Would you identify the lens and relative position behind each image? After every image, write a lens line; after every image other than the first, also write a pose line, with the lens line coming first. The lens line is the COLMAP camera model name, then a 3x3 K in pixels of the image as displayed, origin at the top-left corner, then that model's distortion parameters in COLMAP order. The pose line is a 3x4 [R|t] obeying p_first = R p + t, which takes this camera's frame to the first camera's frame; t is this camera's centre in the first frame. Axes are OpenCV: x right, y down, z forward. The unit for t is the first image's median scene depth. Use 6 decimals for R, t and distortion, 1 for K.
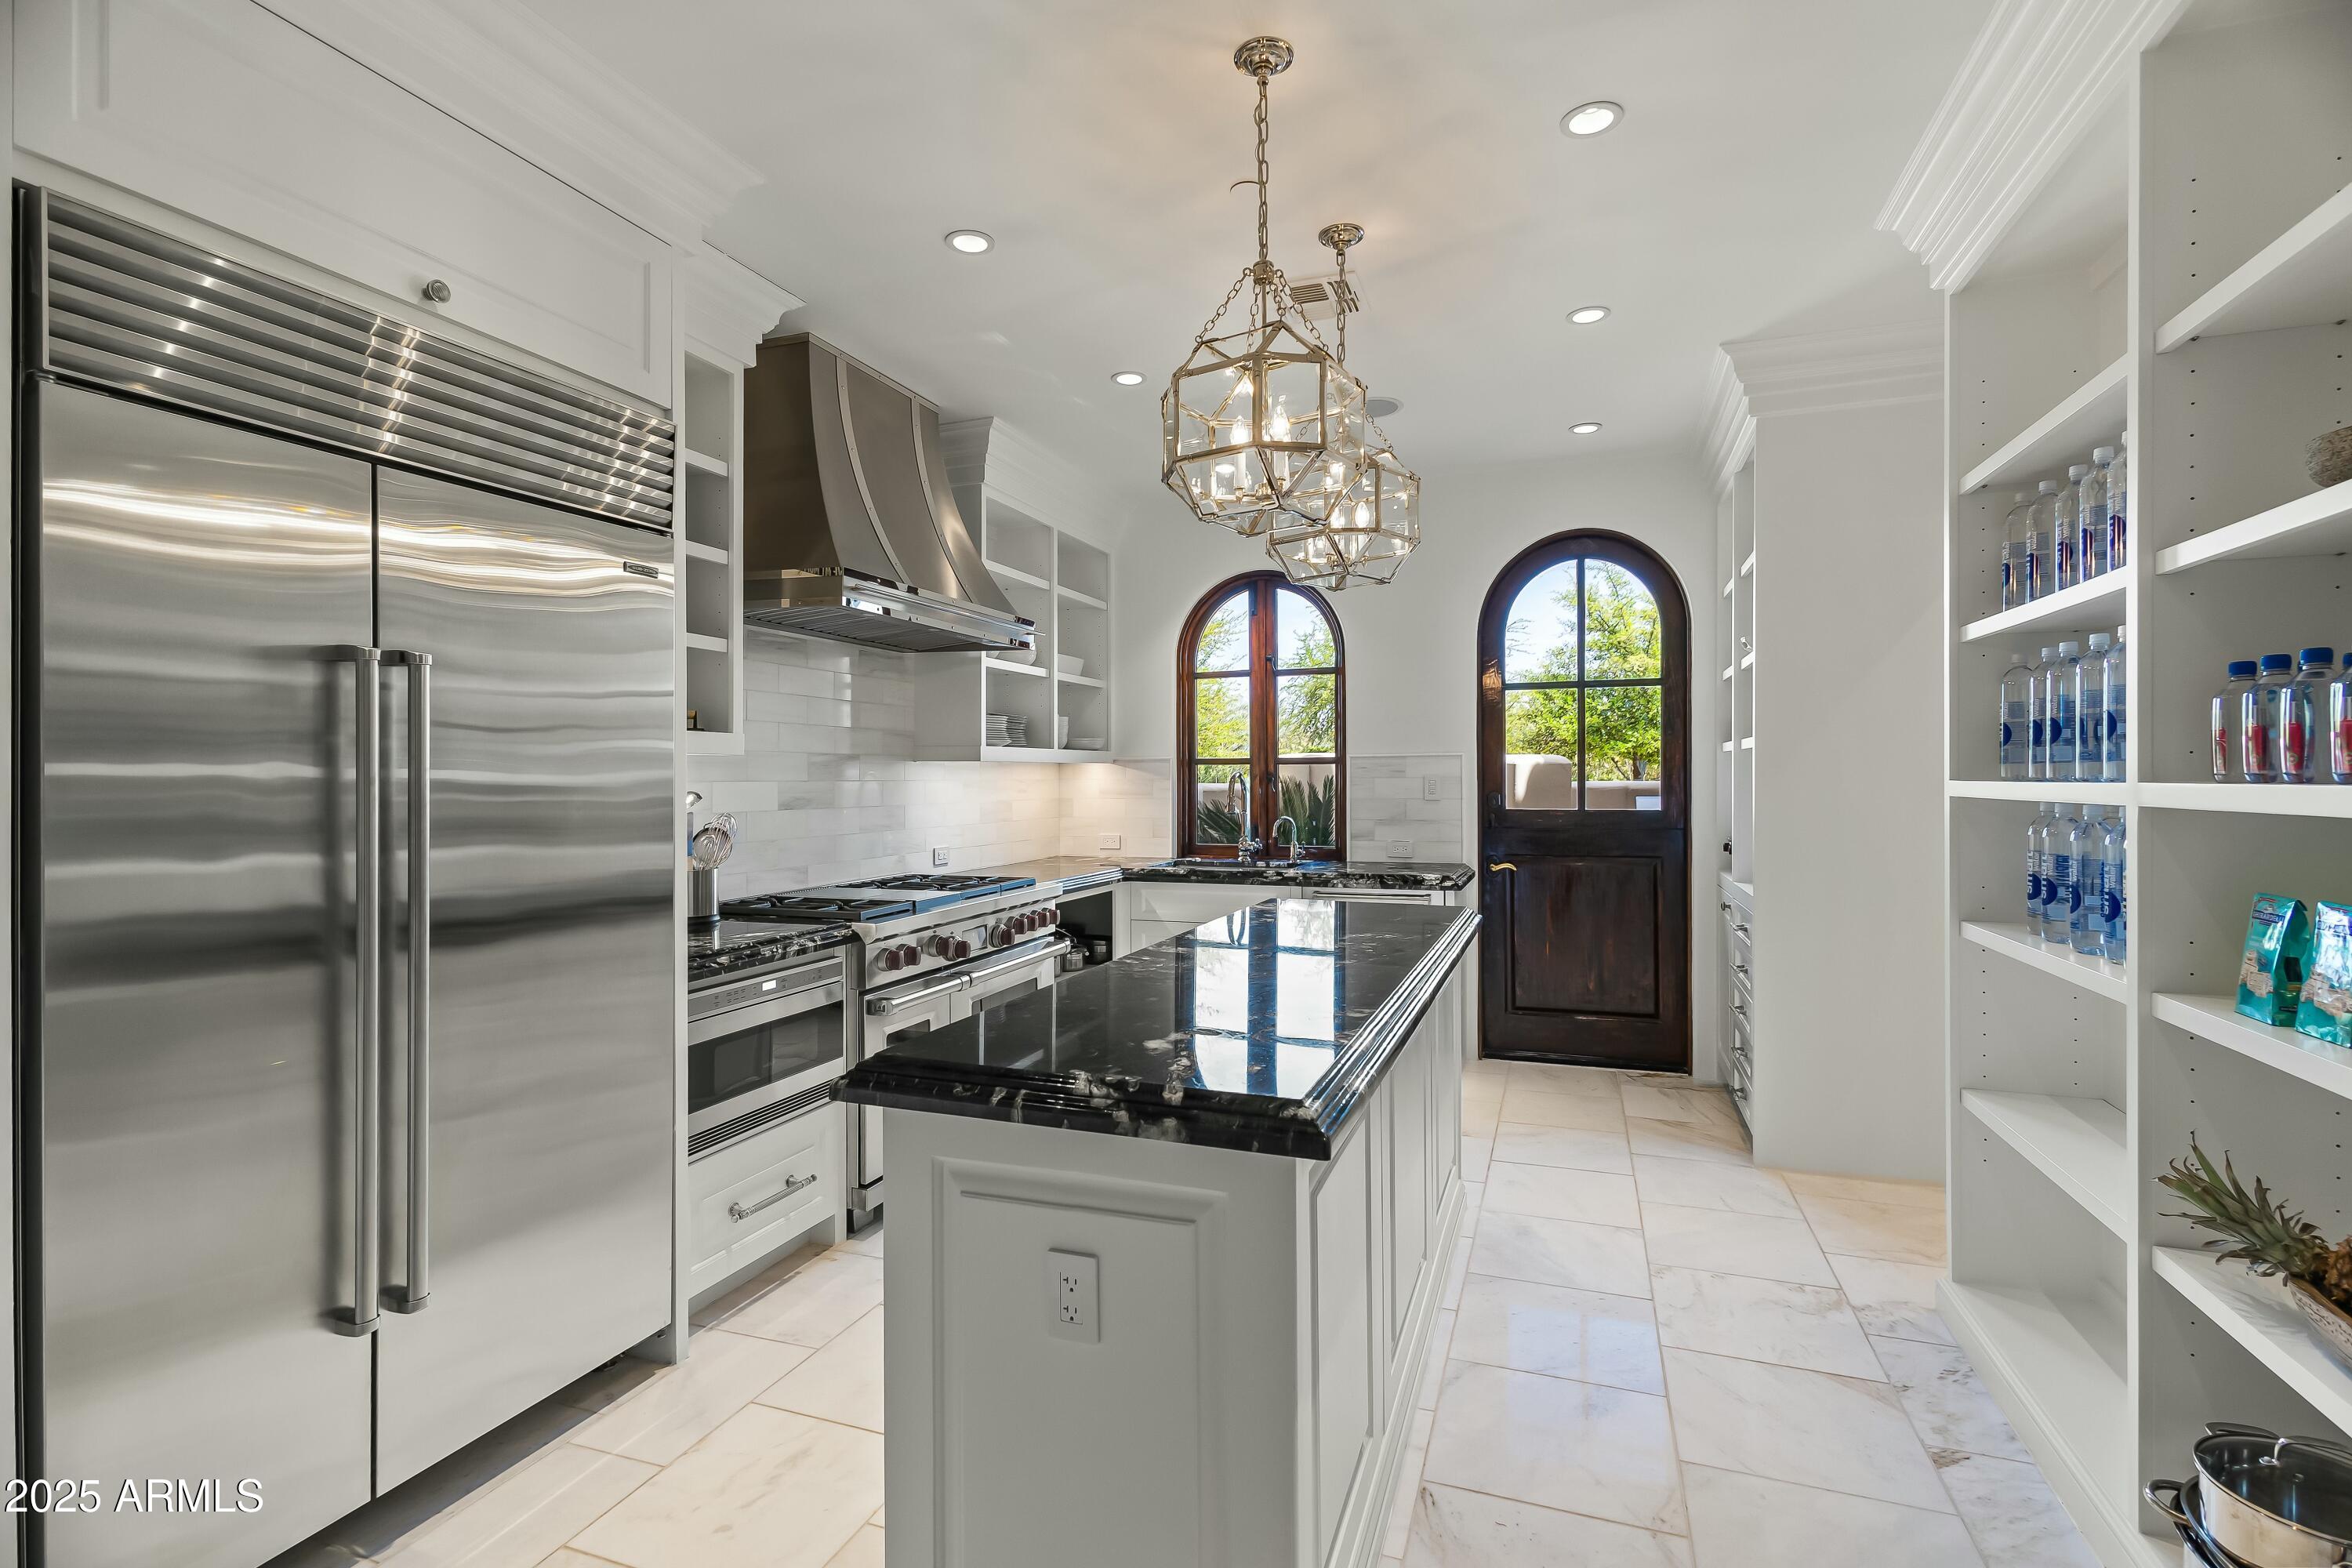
lens RADIAL K [[1110.1, 0, 1179.3], [0, 1110.1, 778.3], [0, 0, 1]] dist [-0.000102, 0.000422]
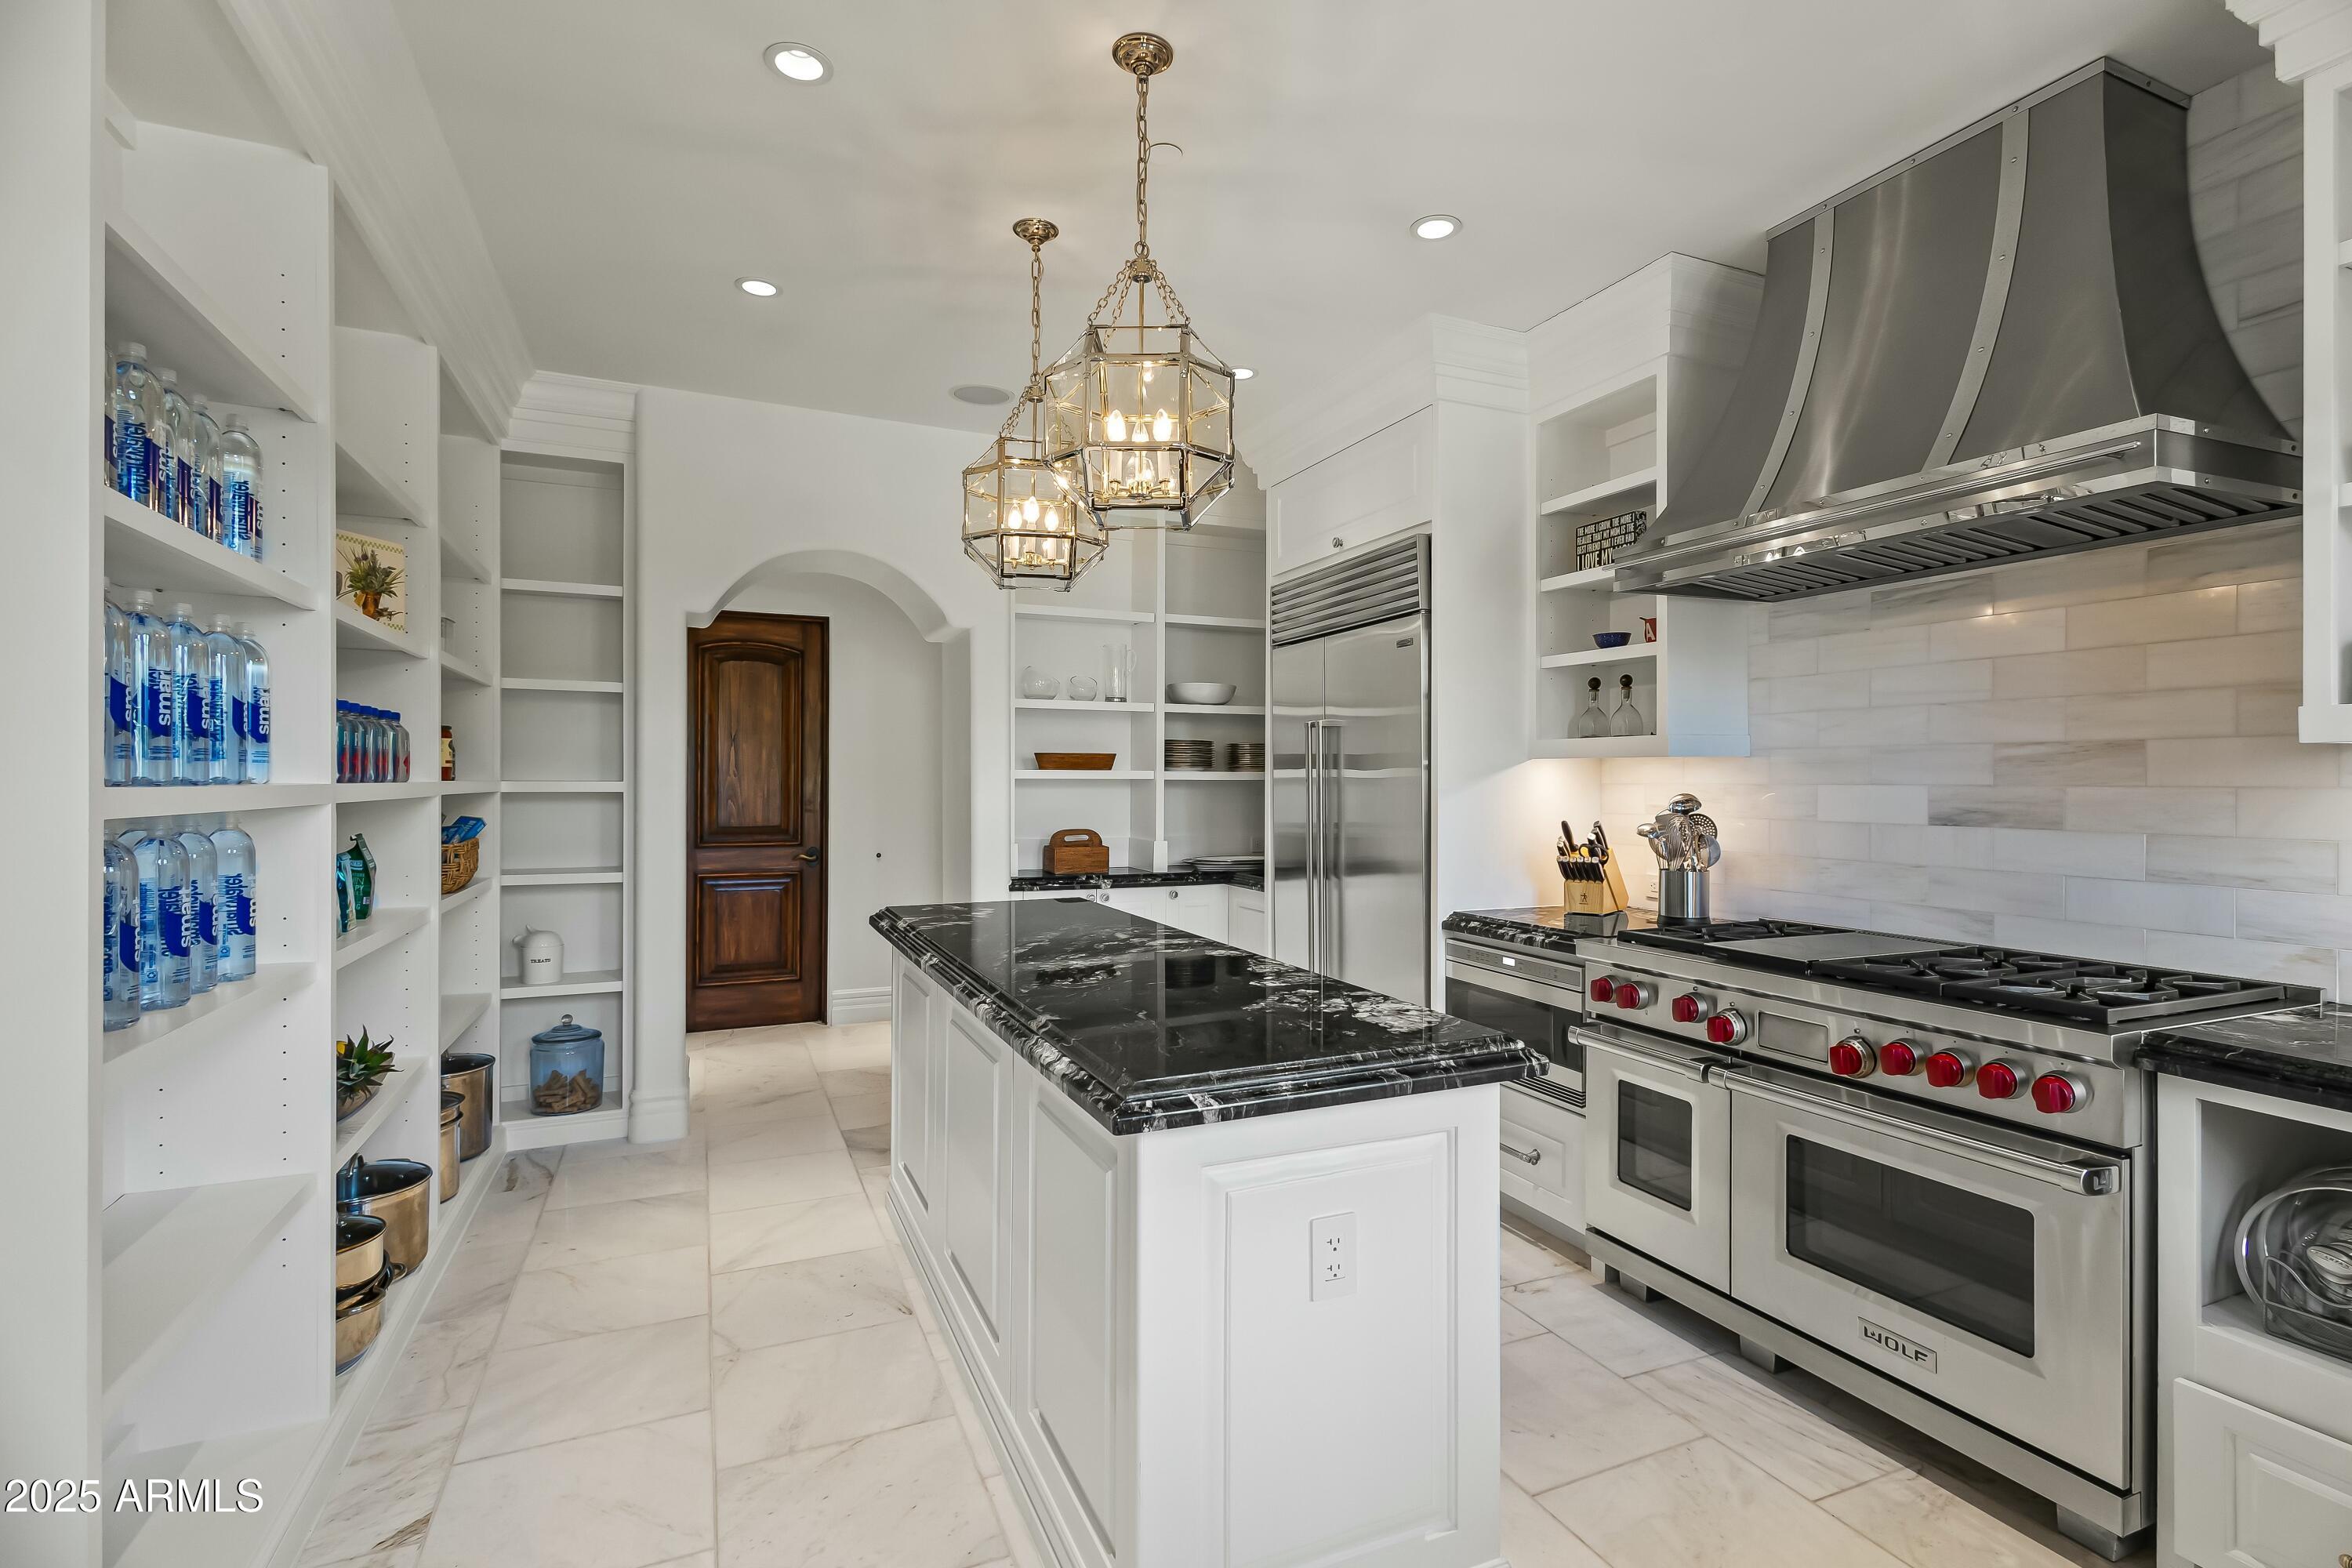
lens RADIAL K [[1110.1, 0, 1192.2], [0, 1110.1, 786.4], [0, 0, 1]] dist [-0.000102, 0.000422]
pose [[-0.726172, 0.006120, -0.687486, 0.779268], [-0.001254, 0.999947, 0.010225, -0.005029], [0.687512, 0.008287, -0.726126, 1.927663]]
